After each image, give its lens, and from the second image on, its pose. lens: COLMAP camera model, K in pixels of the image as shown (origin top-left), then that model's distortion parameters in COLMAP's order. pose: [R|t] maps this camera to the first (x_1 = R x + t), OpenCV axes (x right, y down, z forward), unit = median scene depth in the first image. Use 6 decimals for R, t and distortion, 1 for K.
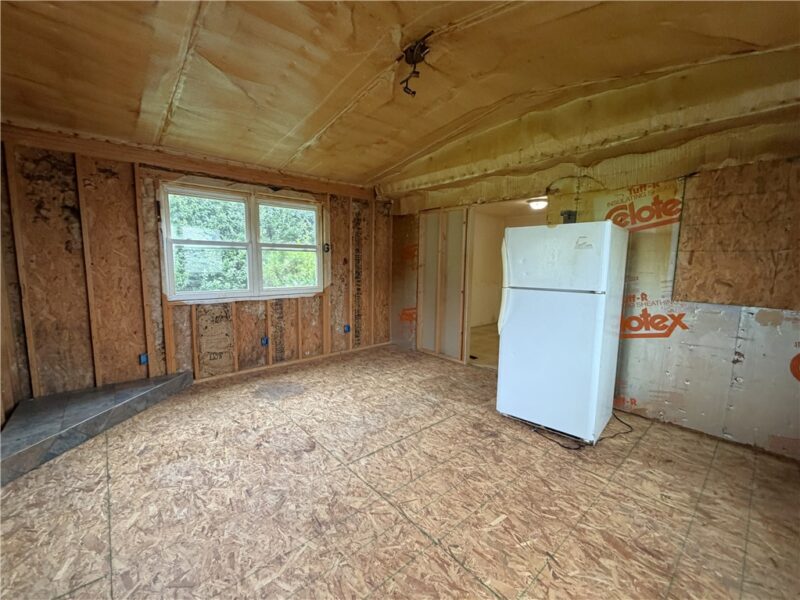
lens RADIAL K [[326.6, 0, 405.0], [0, 326.6, 299.3], [0, 0, 1]] dist [-0.000809, -0.000054]
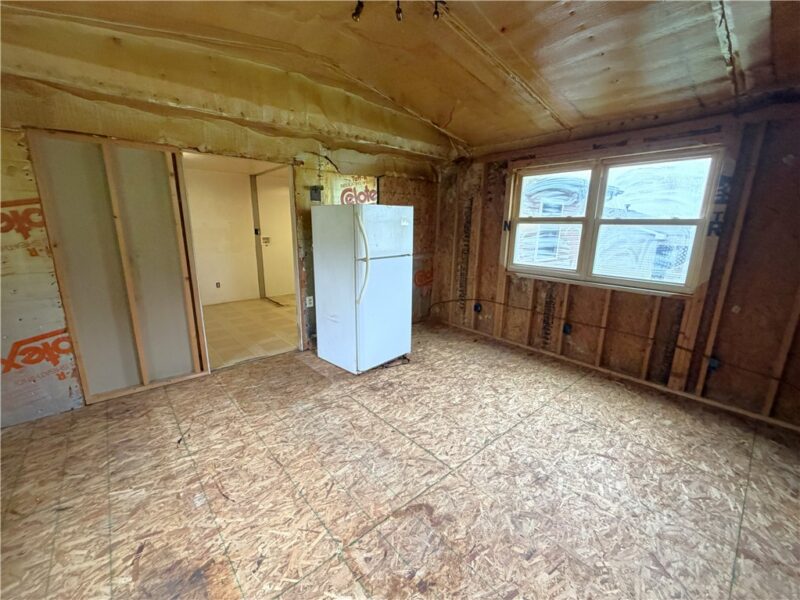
lens RADIAL K [[325.4, 0, 387.0], [0, 325.4, 299.3], [0, 0, 1]] dist [-0.001446, -0.000069]
pose [[0.053196, -0.235200, 0.970490, -0.791156], [0.106630, 0.967648, 0.228666, -0.152440], [-0.992875, 0.091319, 0.076554, 0.874903]]
